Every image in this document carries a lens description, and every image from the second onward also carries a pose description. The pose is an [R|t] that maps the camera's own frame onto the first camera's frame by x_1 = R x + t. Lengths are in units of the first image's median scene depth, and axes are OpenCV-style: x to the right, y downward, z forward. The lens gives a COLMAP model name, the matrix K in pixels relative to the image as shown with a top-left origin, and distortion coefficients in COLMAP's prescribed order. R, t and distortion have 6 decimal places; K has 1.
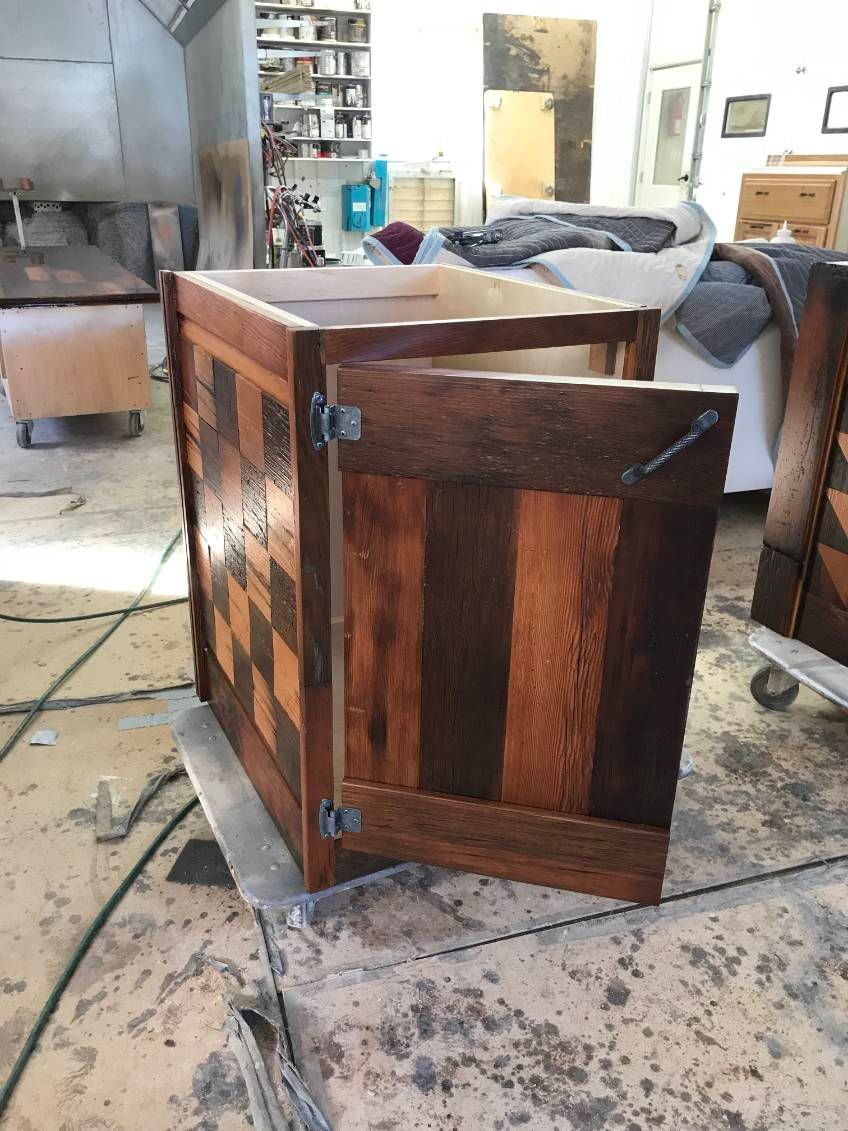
lens RADIAL K [[914.3, 0, 424.0], [0, 914.3, 565.5], [0, 0, 1]] dist [0.011149, 0.004723]
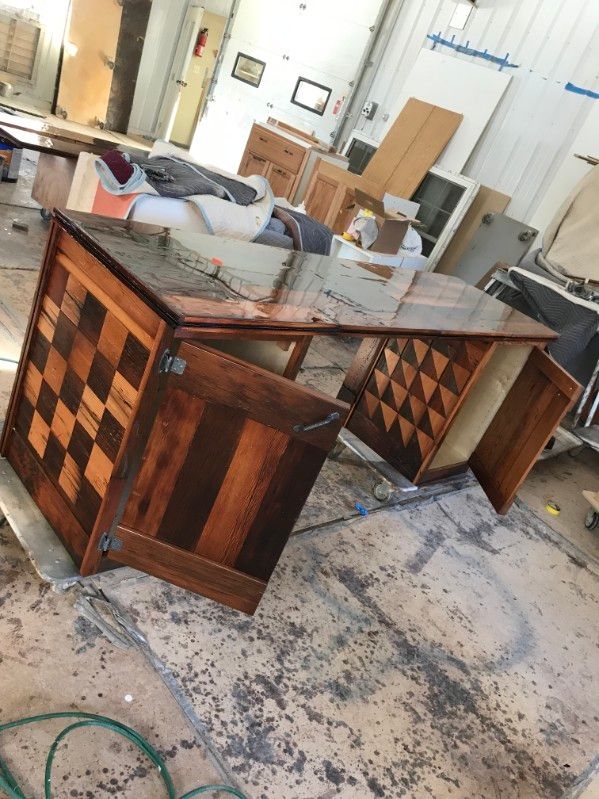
lens RADIAL K [[645.9, 0, 299.5], [0, 645.9, 399.5], [0, 0, 1]] dist [0.011149, 0.004723]
pose [[0.848601, 0.104302, 0.518649, -0.587700], [-0.161055, 0.984771, 0.065474, -0.130098], [-0.503922, -0.139092, 0.852476, -0.426697]]
